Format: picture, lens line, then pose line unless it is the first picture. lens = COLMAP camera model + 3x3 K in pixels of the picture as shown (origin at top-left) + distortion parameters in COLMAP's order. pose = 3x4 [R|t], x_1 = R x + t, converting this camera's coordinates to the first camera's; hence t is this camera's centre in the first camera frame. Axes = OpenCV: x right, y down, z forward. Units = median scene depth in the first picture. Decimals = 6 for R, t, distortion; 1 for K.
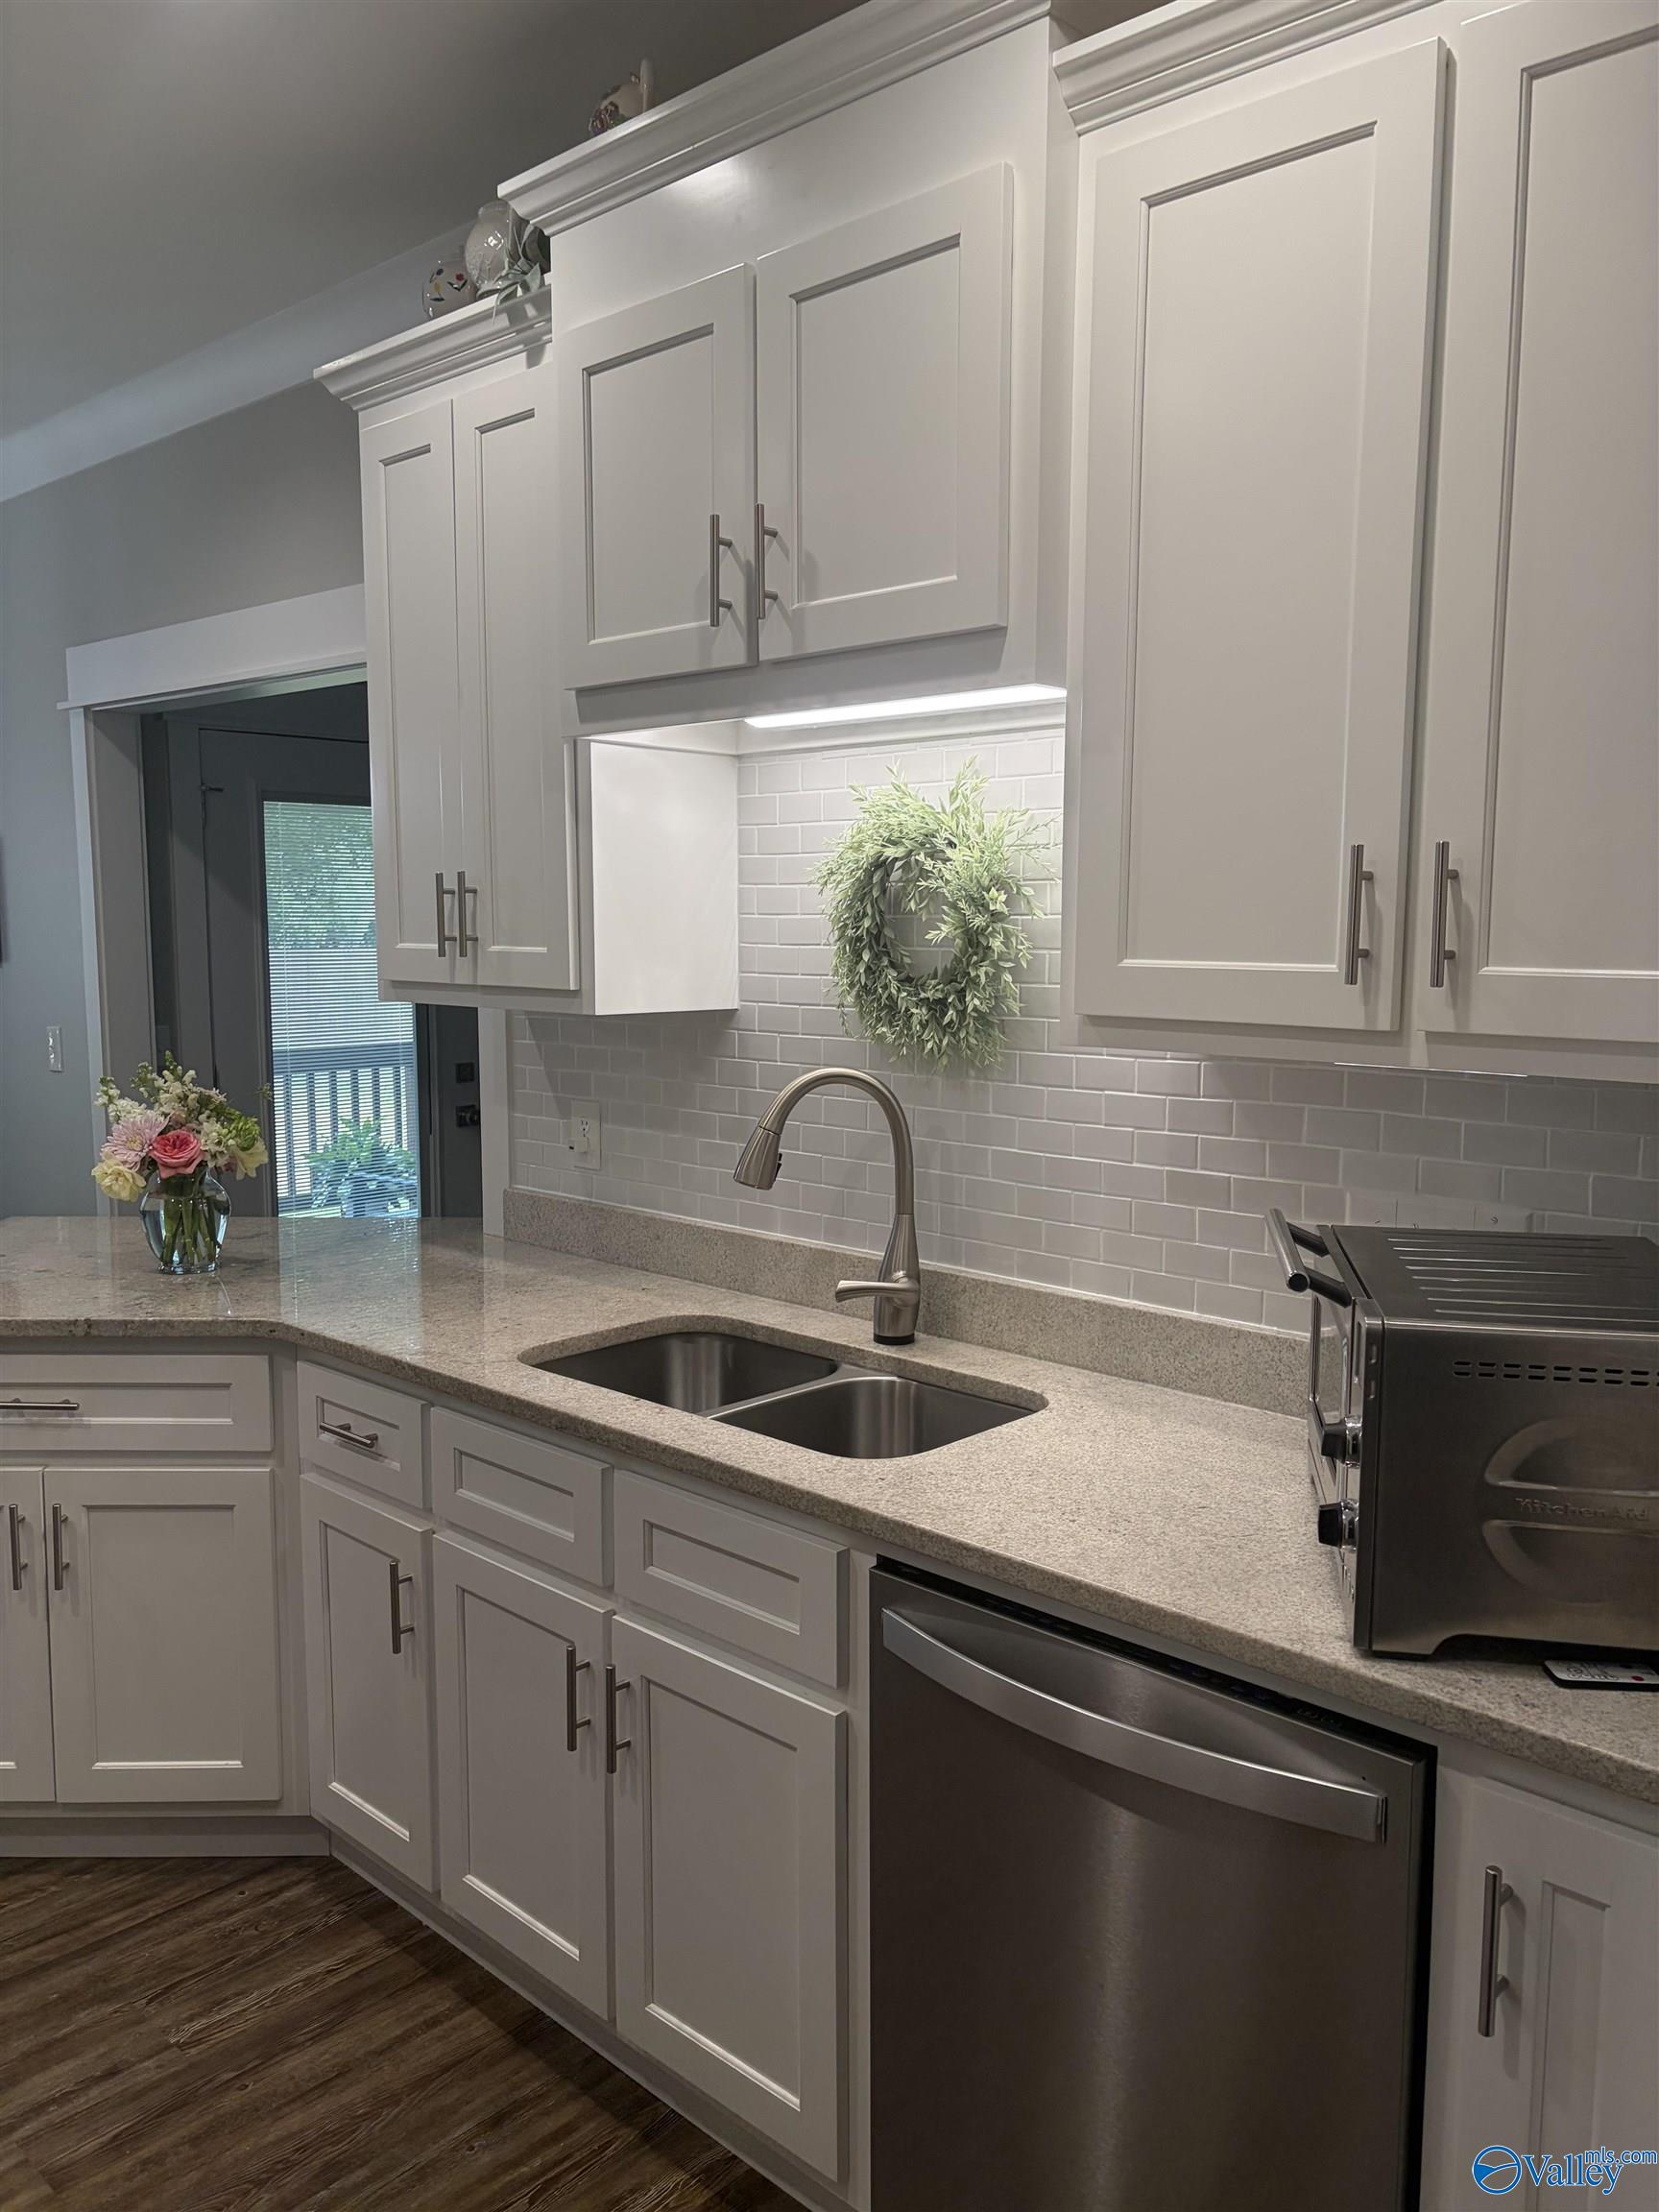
lens RADIAL K [[1679.9, 0, 829.5], [0, 1679.9, 1106.0], [0, 0, 1]] dist [0.046965, -0.043713]
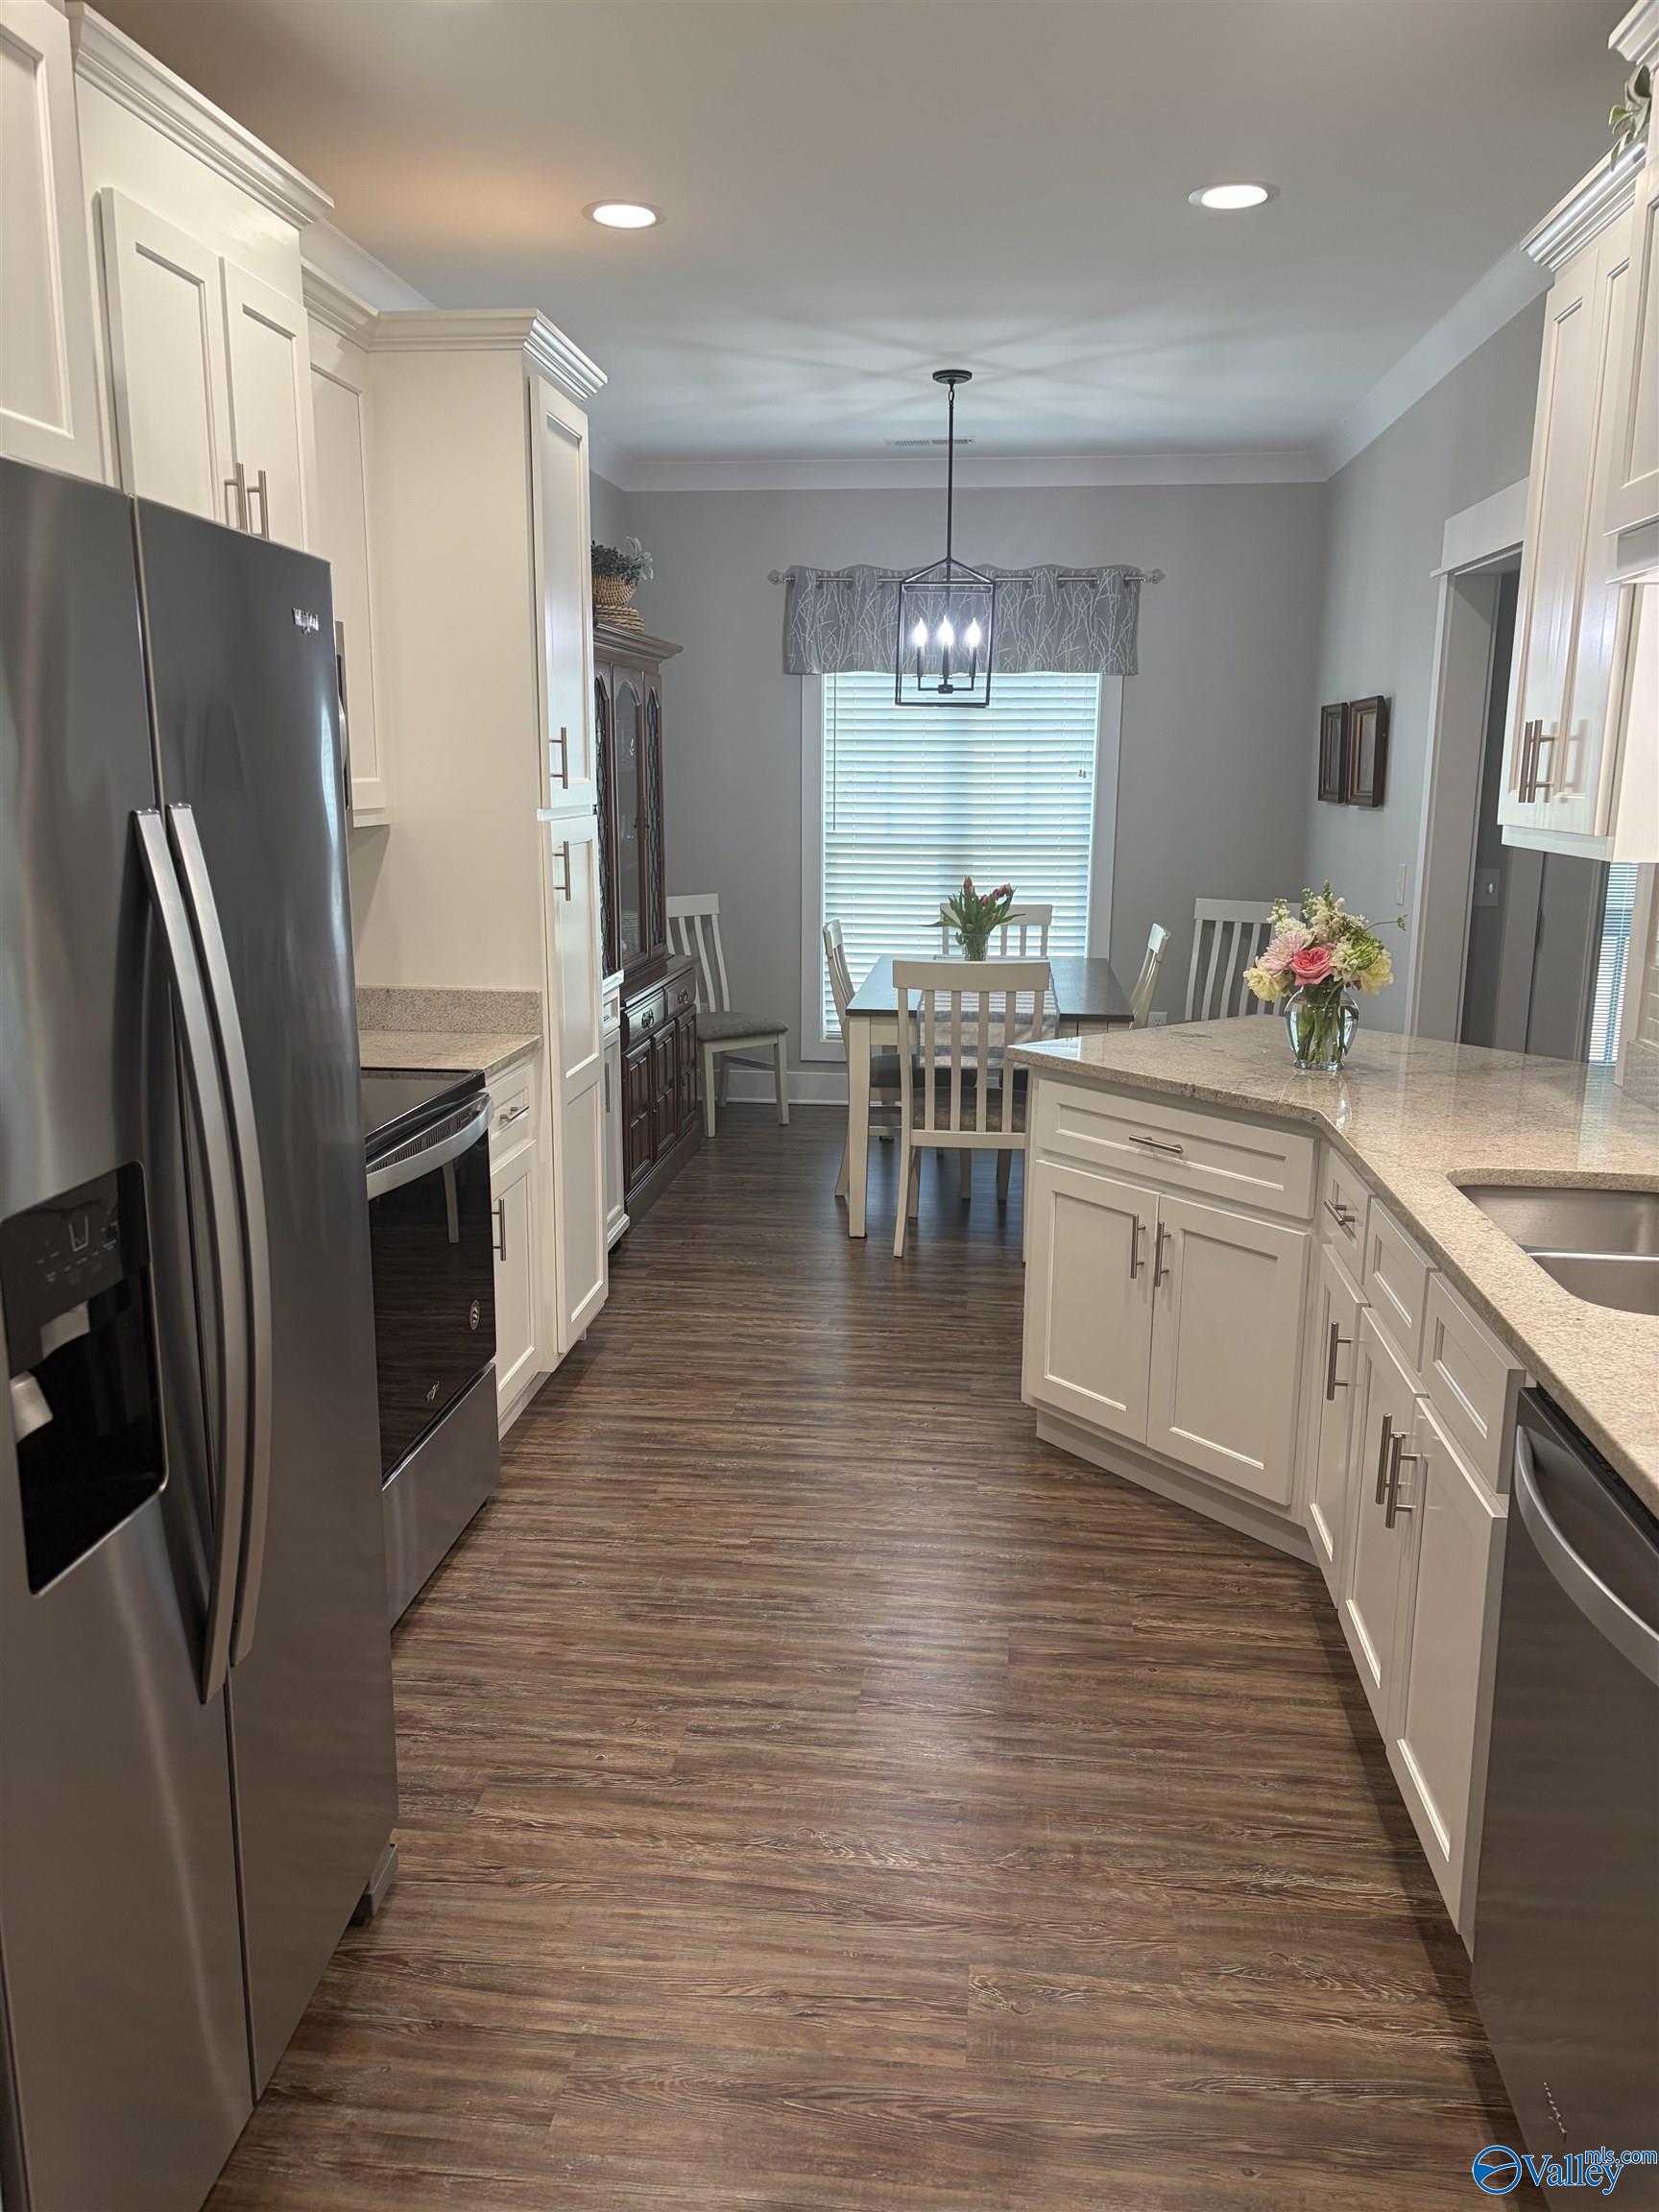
lens RADIAL K [[1679.9, 0, 829.5], [0, 1679.9, 1106.0], [0, 0, 1]] dist [0.046965, -0.043713]
pose [[0.604870, 0.163477, -0.779364, 0.383550], [-0.097155, 0.986540, 0.131531, 0.002017], [0.790375, -0.003840, 0.612611, 0.007615]]
